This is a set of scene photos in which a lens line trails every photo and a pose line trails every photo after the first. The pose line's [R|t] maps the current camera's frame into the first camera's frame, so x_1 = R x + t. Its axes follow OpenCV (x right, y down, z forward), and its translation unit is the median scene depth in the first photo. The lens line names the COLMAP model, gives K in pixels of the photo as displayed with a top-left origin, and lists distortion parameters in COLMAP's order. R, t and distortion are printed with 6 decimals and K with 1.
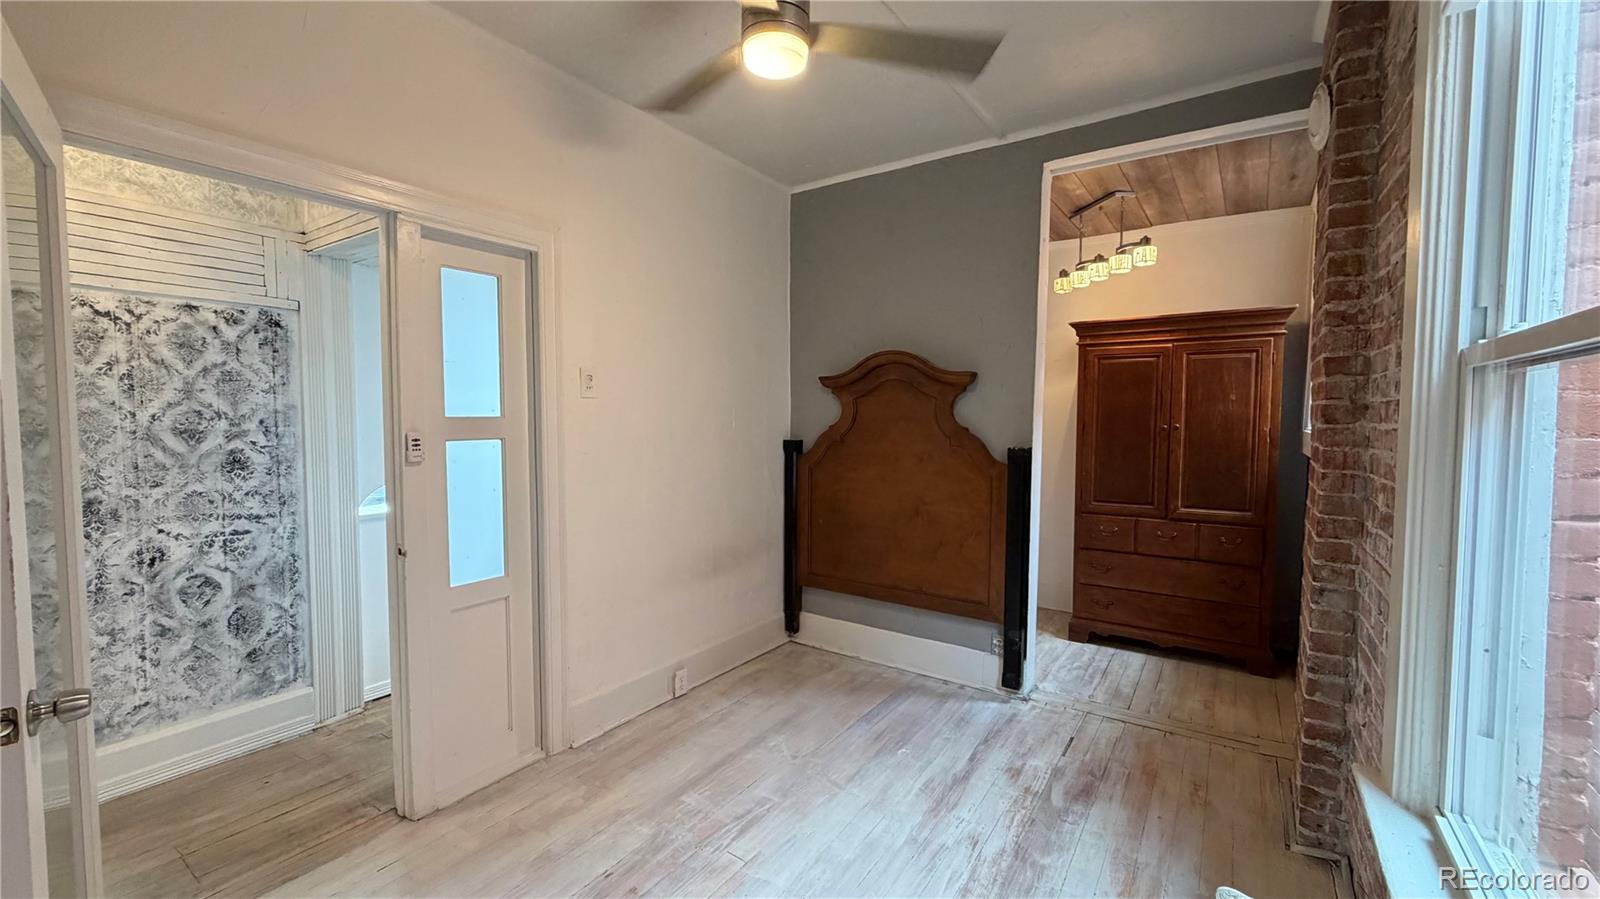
lens RADIAL K [[634.9, 0, 795.6], [0, 634.9, 447.7], [0, 0, 1]] dist [-0.001121, -0.000544]
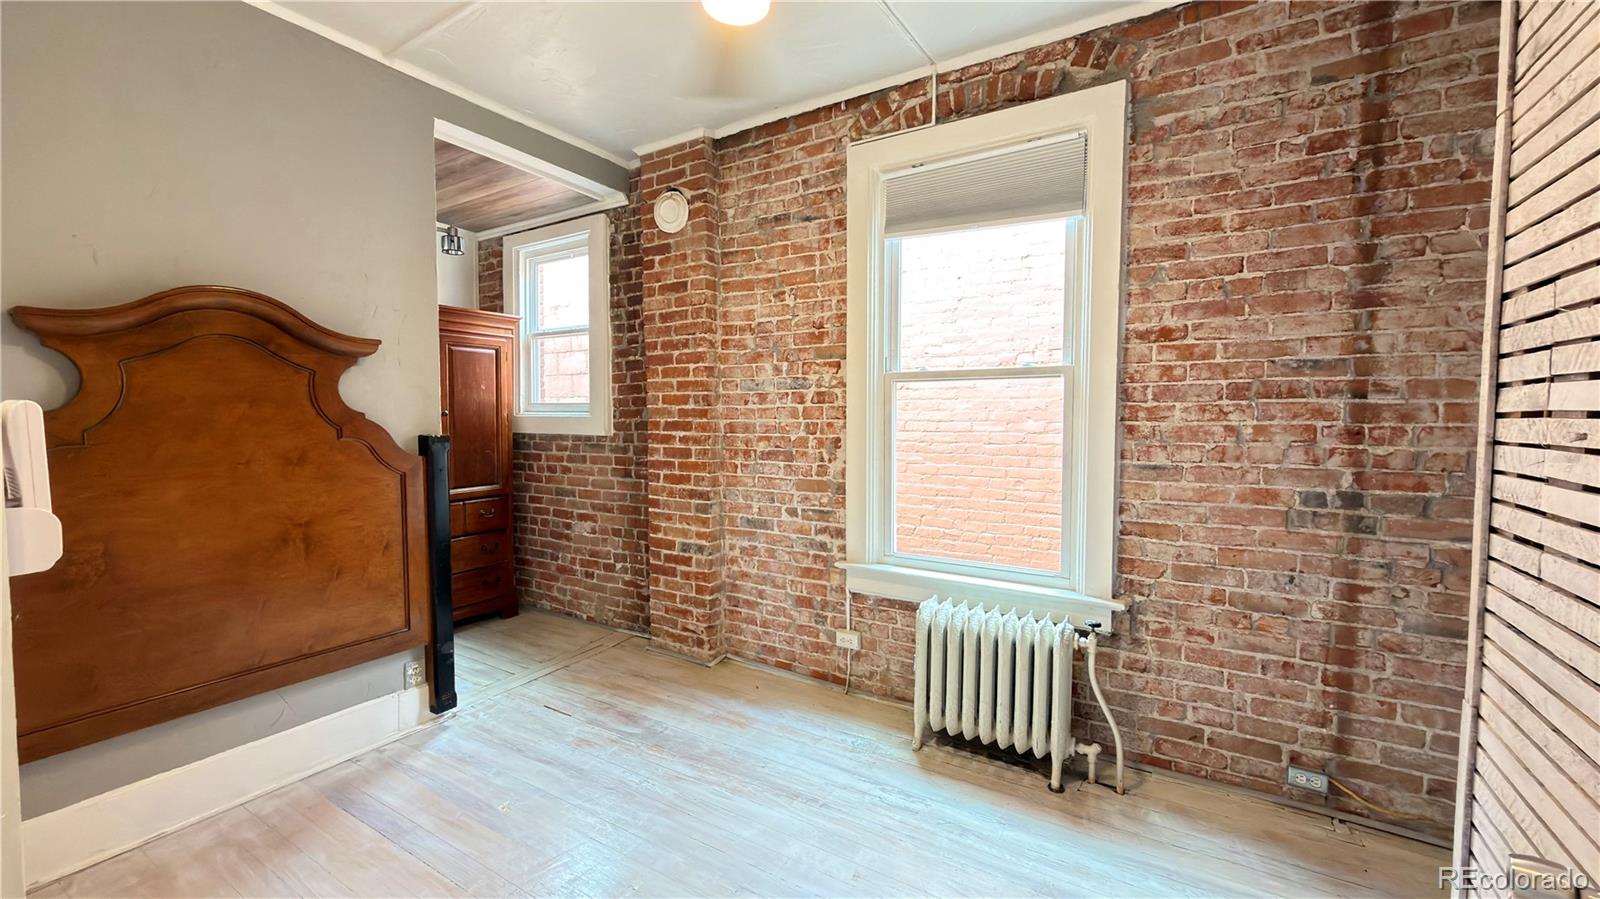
lens RADIAL K [[634.9, 0, 797.2], [0, 634.9, 448.1], [0, 0, 1]] dist [-0.001121, -0.000544]
pose [[-0.056367, -0.052670, 0.997020, -0.522973], [0.052294, 0.997081, 0.055630, -0.004095], [-0.997040, 0.055274, -0.053448, 0.527262]]
